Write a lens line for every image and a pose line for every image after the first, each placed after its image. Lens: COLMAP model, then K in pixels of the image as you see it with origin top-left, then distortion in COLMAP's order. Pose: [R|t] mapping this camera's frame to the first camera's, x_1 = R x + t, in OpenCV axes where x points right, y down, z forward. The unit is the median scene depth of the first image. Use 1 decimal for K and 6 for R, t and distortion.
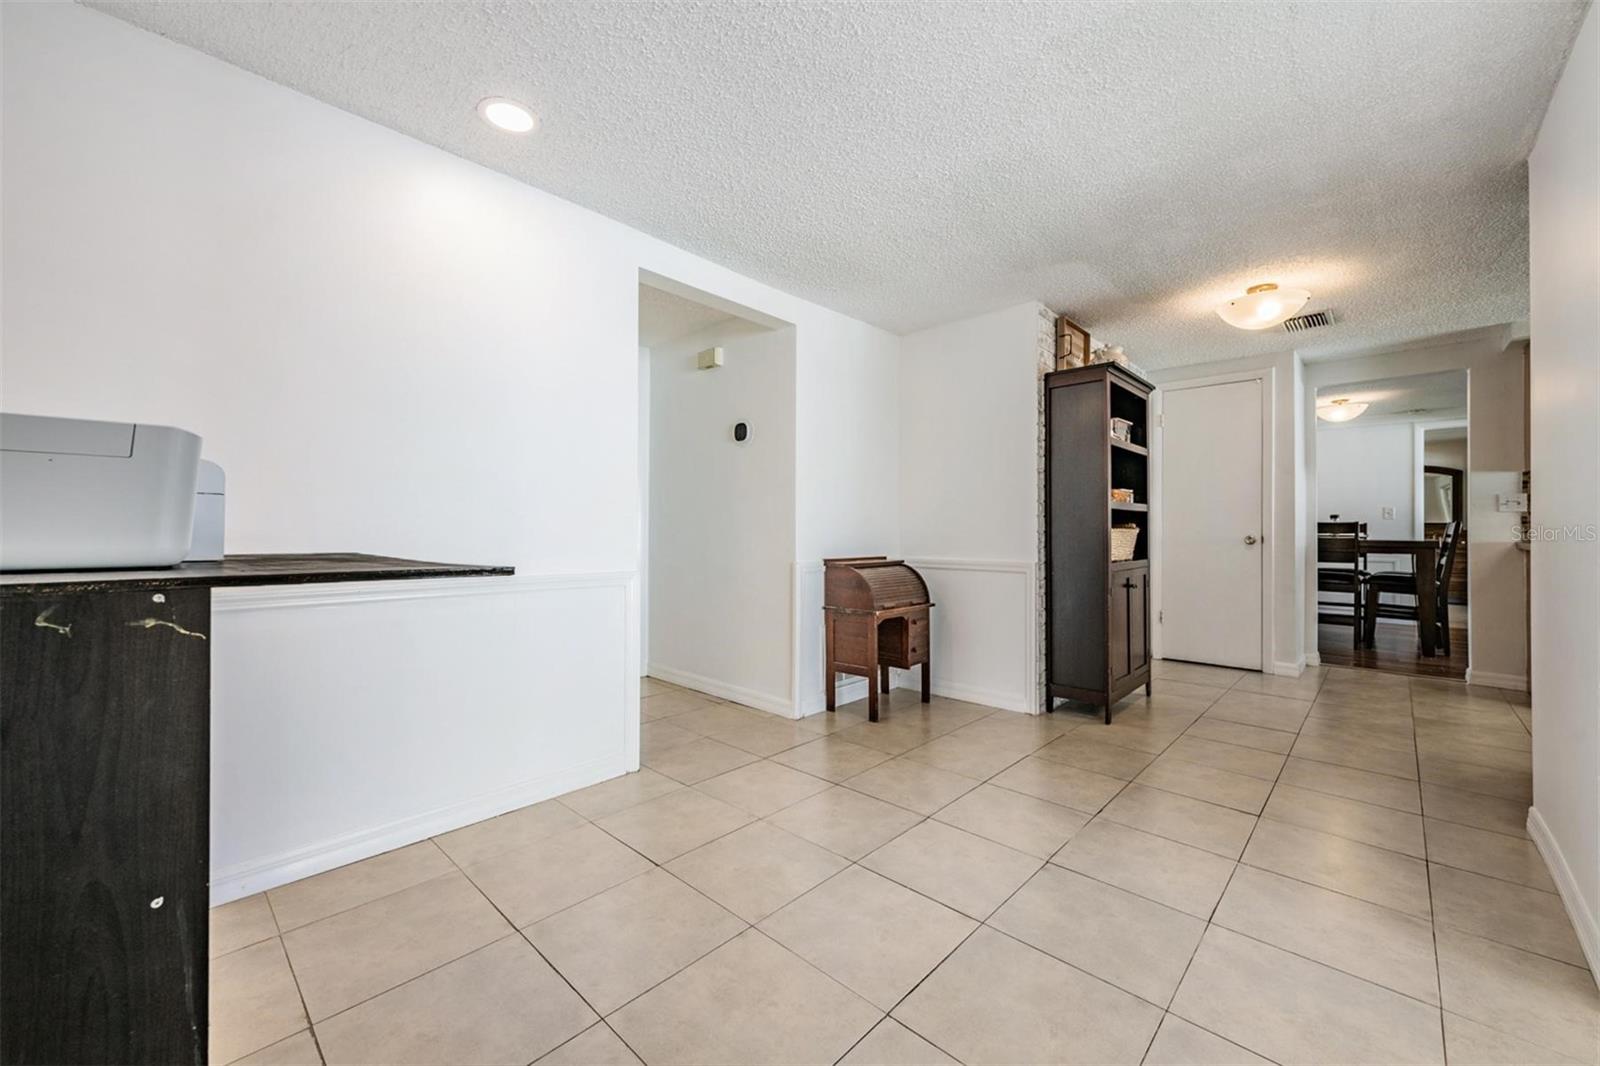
lens RADIAL K [[628.3, 0, 794.1], [0, 628.3, 528.4], [0, 0, 1]] dist [-0.000162, -0.002016]
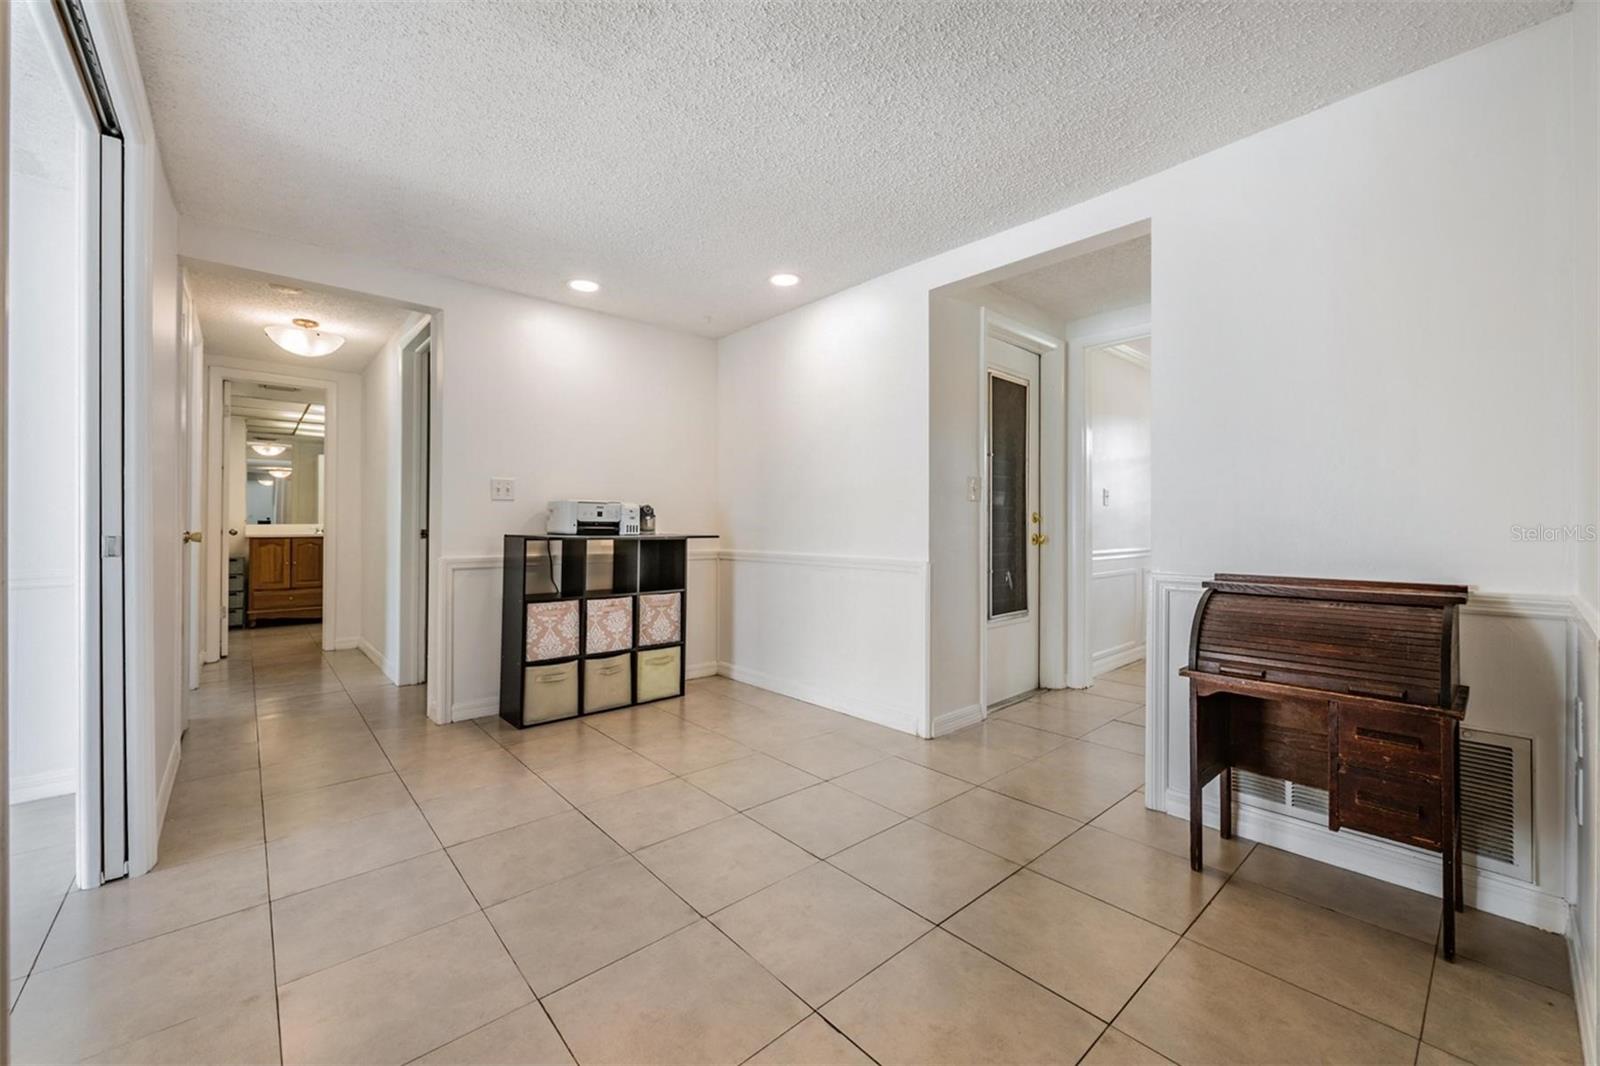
lens RADIAL K [[628.3, 0, 797.6], [0, 628.3, 524.3], [0, 0, 1]] dist [-0.000162, -0.002016]
pose [[-0.089123, 0.001695, -0.996019, 0.873047], [0.006449, 0.999979, 0.001125, -0.001736], [0.996000, -0.006323, -0.089132, 0.851349]]
